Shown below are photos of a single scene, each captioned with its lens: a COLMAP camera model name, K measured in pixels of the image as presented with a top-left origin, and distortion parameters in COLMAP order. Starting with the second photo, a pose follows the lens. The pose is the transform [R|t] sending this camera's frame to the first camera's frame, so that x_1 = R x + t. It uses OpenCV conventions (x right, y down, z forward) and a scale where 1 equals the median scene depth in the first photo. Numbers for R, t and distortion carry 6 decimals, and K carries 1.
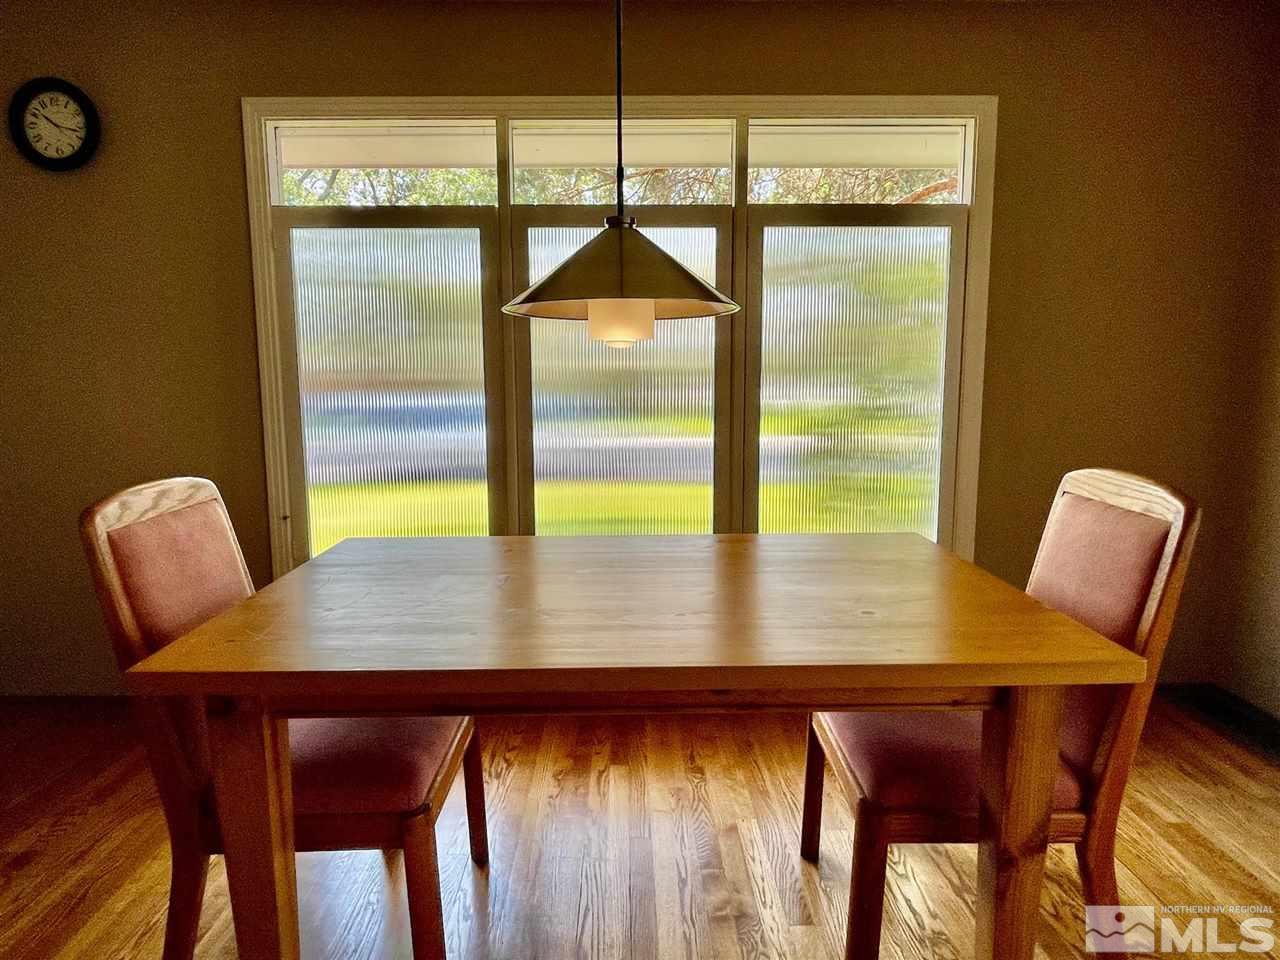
lens RADIAL K [[747.6, 0, 643.6], [0, 747.6, 476.7], [0, 0, 1]] dist [0.009455, 0.000916]
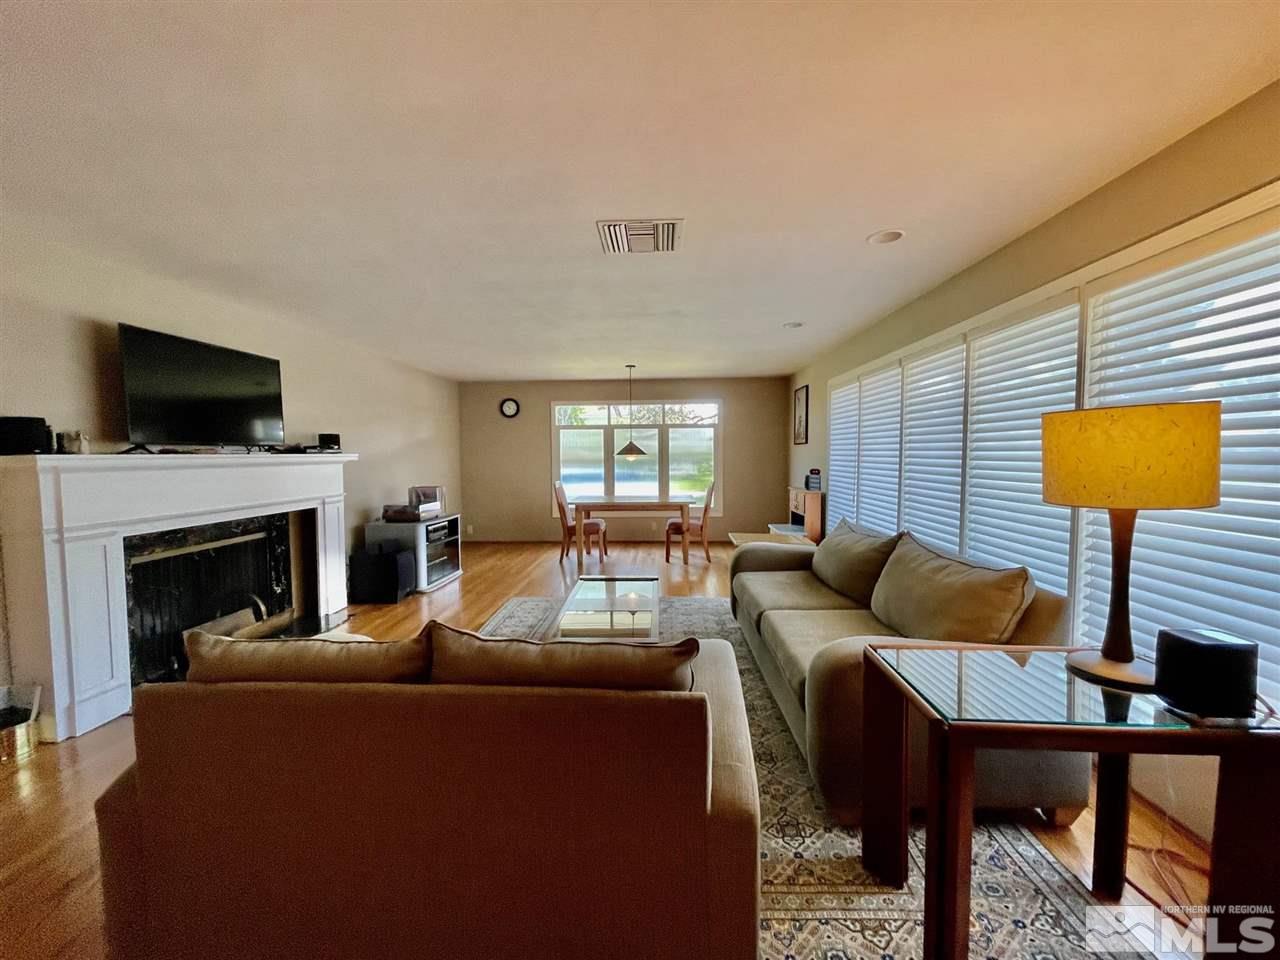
lens RADIAL K [[519.8, 0, 641.2], [0, 519.8, 478.4], [0, 0, 1]] dist [-0.000201, -0.001201]
pose [[0.998364, 0.001633, -0.057154, 0.172252], [-0.006498, 0.996356, -0.085044, 0.204182], [0.056807, 0.085277, 0.994737, -1.971706]]
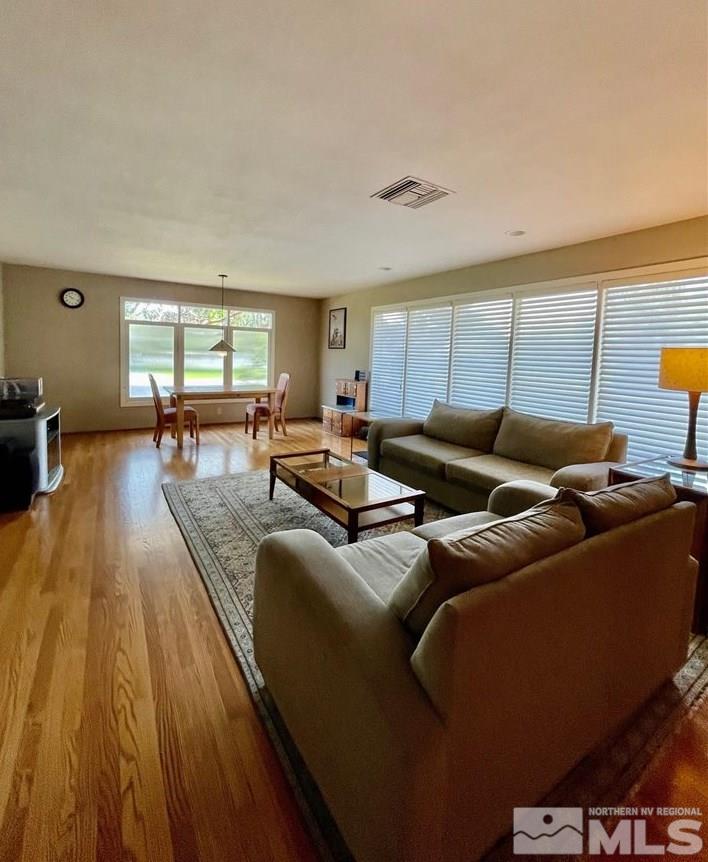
lens RADIAL K [[389.6, 0, 350.9], [0, 389.6, 380.8], [0, 0, 1]] dist [-0.005042, 0.001526]
pose [[0.854669, 0.000116, 0.519173, -0.561403], [0.030292, 0.998285, -0.050091, 0.180149], [-0.518289, 0.058538, 0.853200, -1.755224]]
